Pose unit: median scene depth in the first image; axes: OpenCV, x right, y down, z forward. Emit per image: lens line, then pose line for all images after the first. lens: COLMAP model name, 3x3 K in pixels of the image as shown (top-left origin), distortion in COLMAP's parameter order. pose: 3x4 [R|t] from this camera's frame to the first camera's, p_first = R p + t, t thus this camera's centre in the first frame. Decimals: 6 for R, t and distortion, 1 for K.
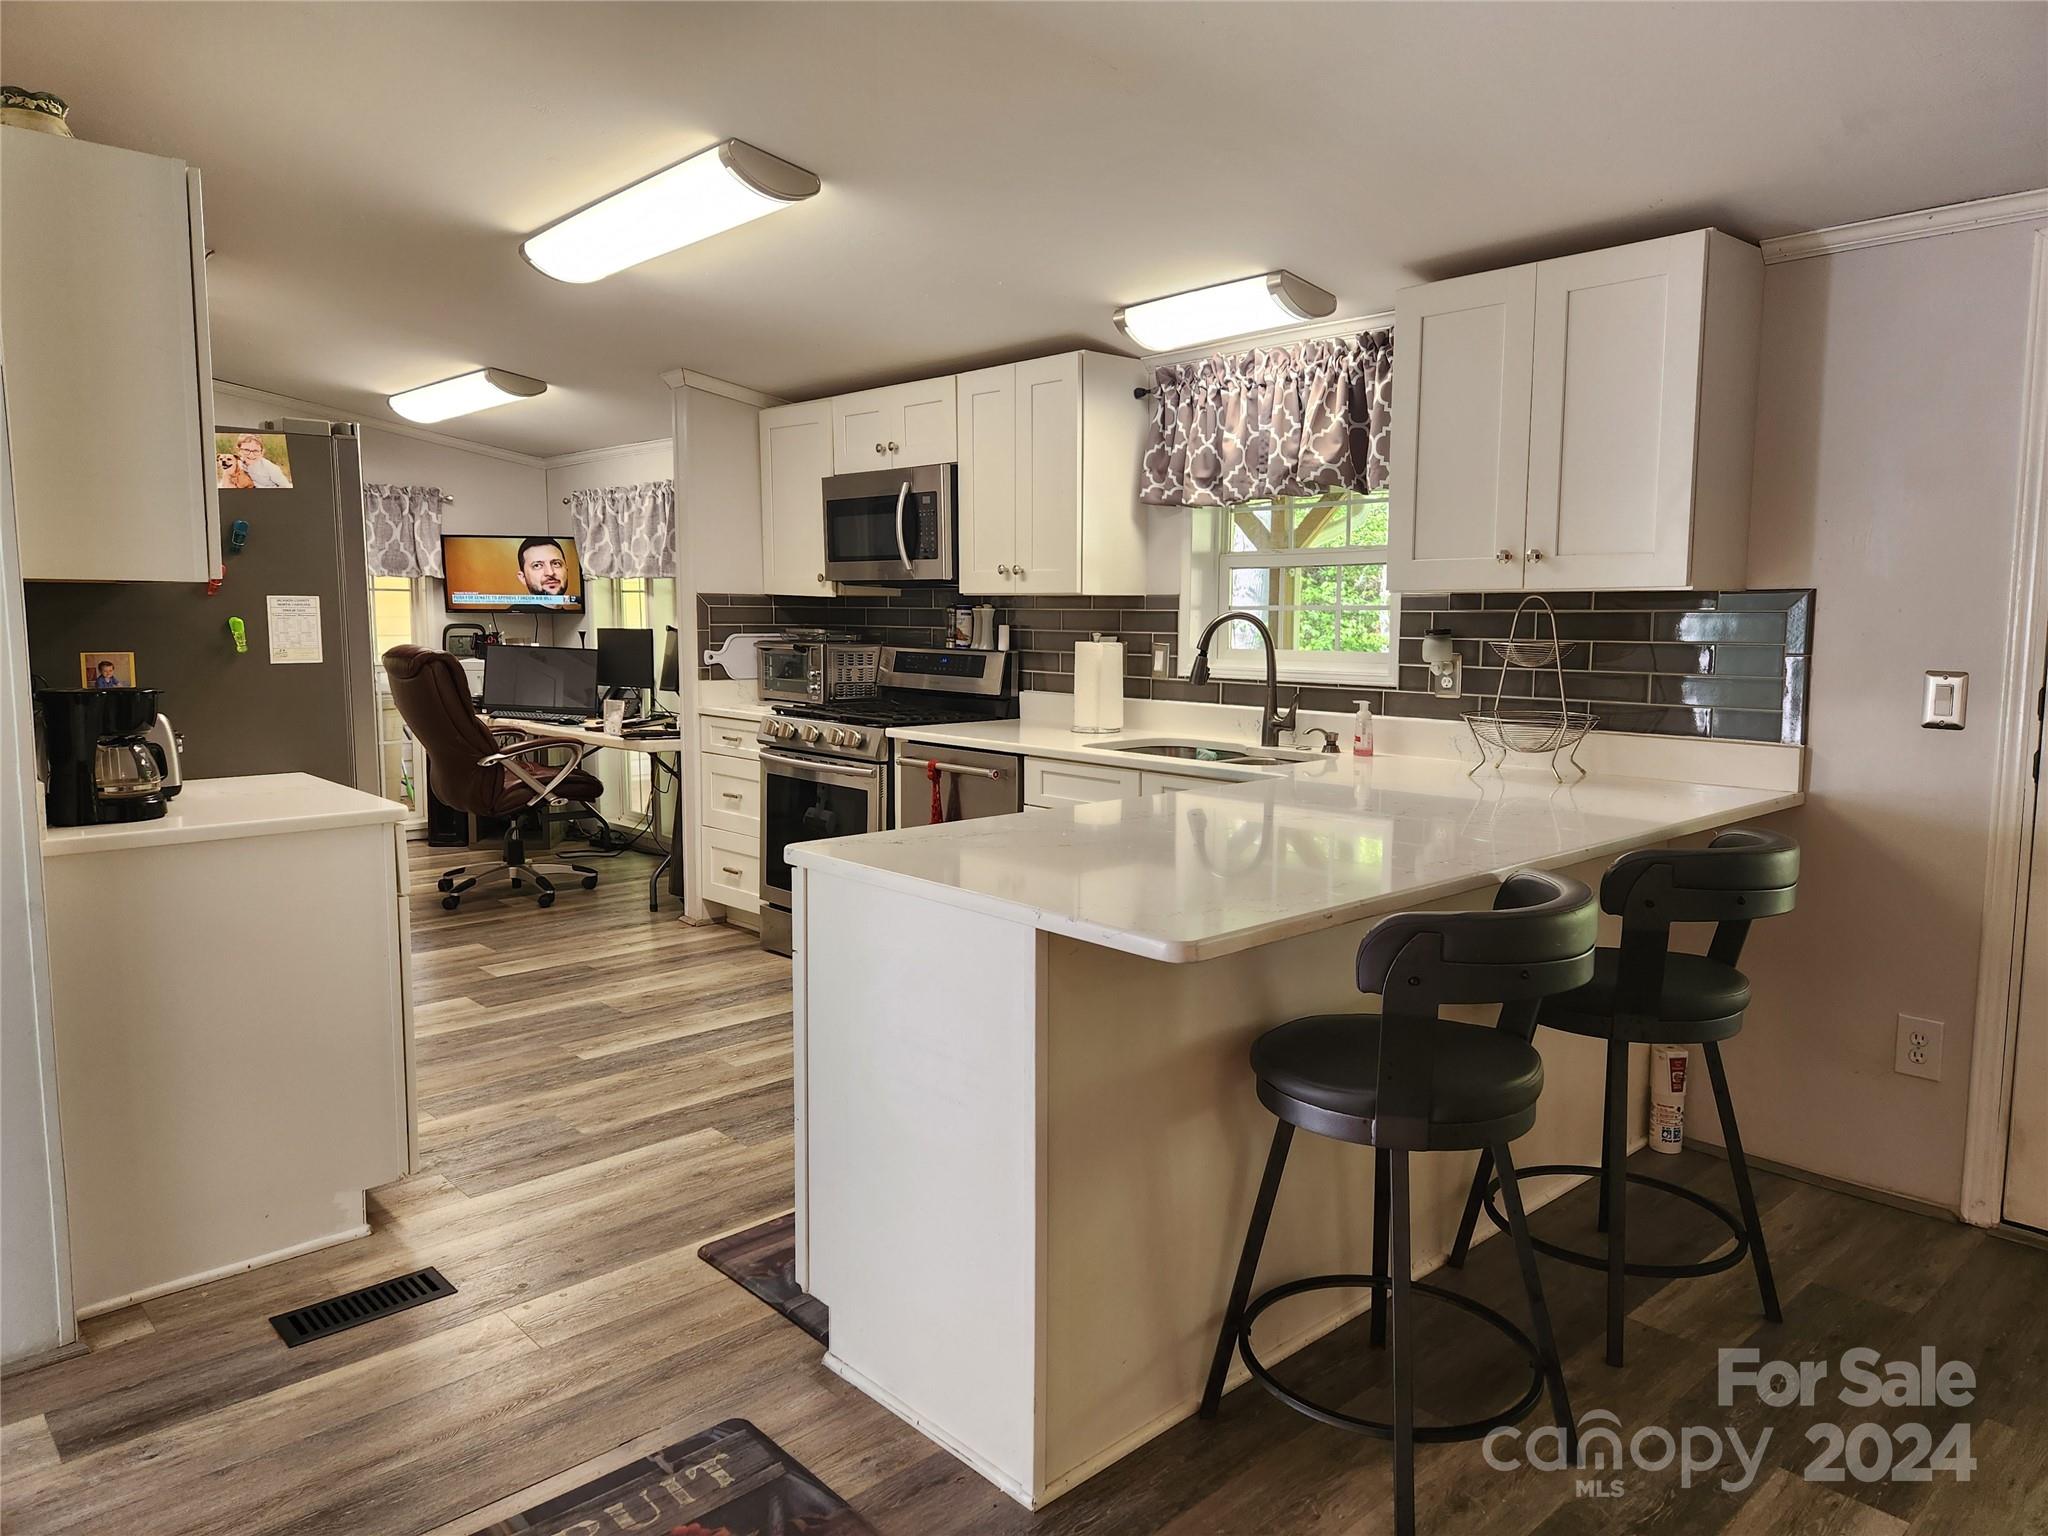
lens RADIAL K [[1371.2, 0, 1035.7], [0, 1371.2, 761.1], [0, 0, 1]] dist [0.064816, -0.005831]
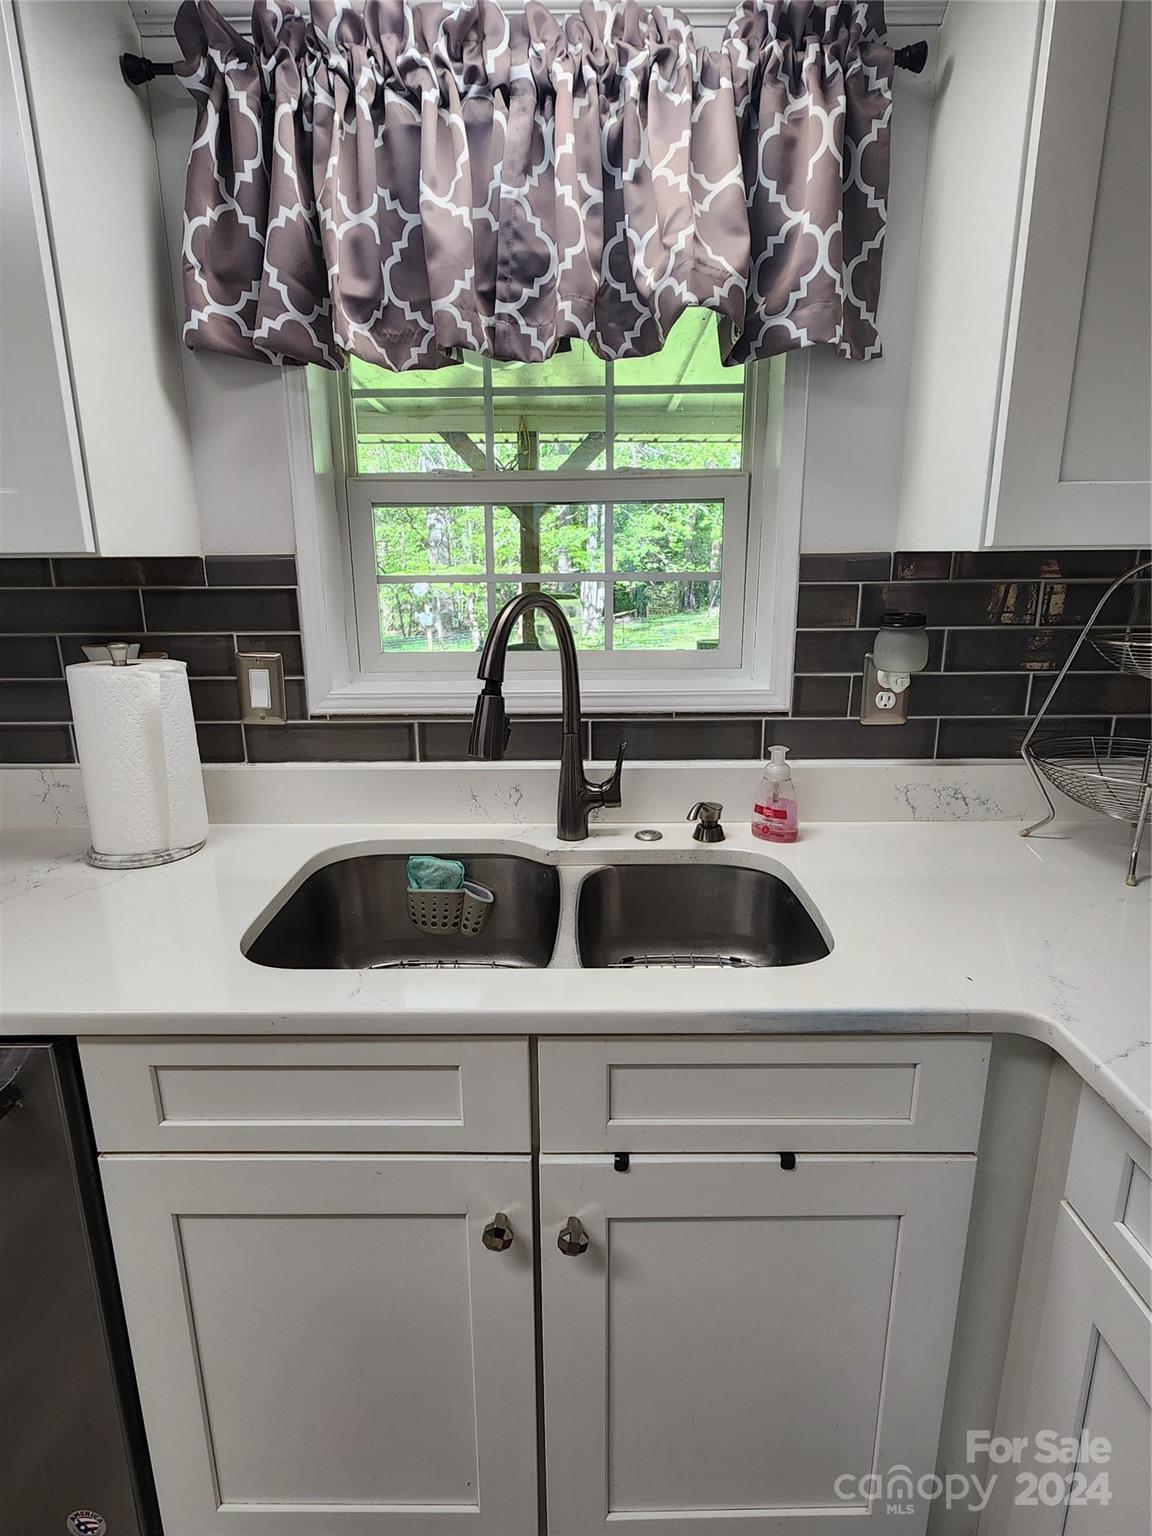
lens RADIAL K [[793.0, 0, 569.9], [0, 793.0, 752.2], [0, 0, 1]] dist [0.004117, -0.000379]
pose [[0.682224, -0.186288, 0.707013, -0.046039], [0.093489, 0.981285, 0.168344, -0.091646], [-0.725142, -0.048750, 0.686872, 0.737226]]
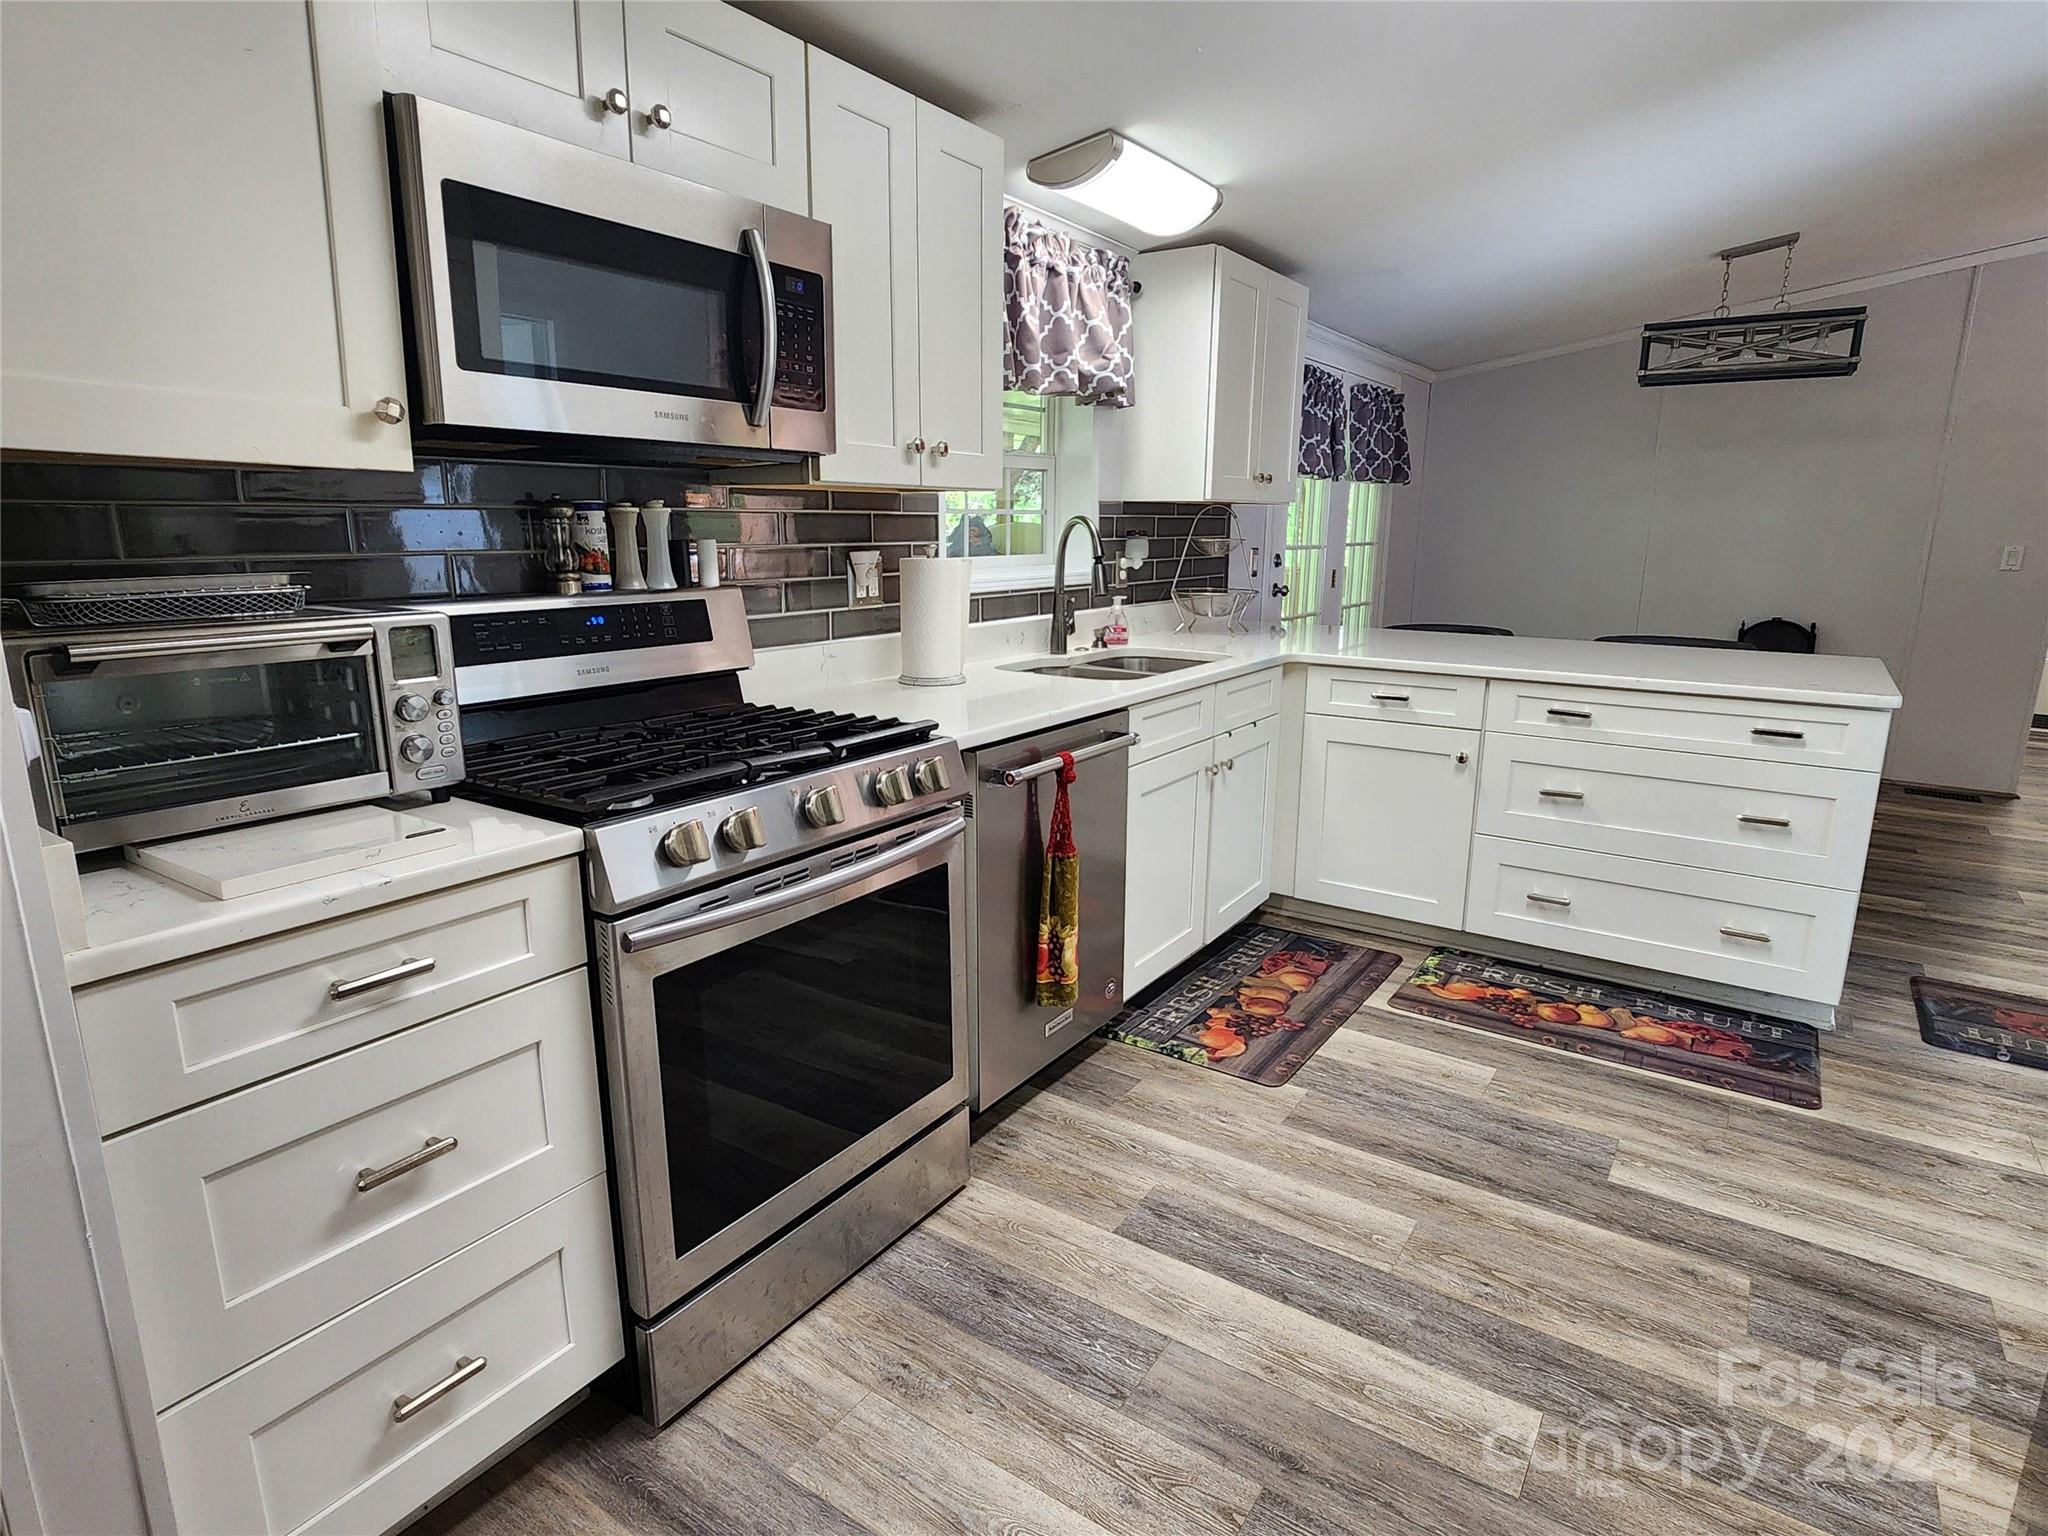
lens RADIAL K [[1112.3, 0, 1039.8], [0, 1112.3, 760.1], [0, 0, 1]] dist [0.014441, 0.000237]
pose [[-0.240555, -0.215841, 0.946333, -0.568143], [0.096067, 0.964881, 0.244492, -0.126514], [-0.965870, 0.149725, -0.211371, 1.124385]]
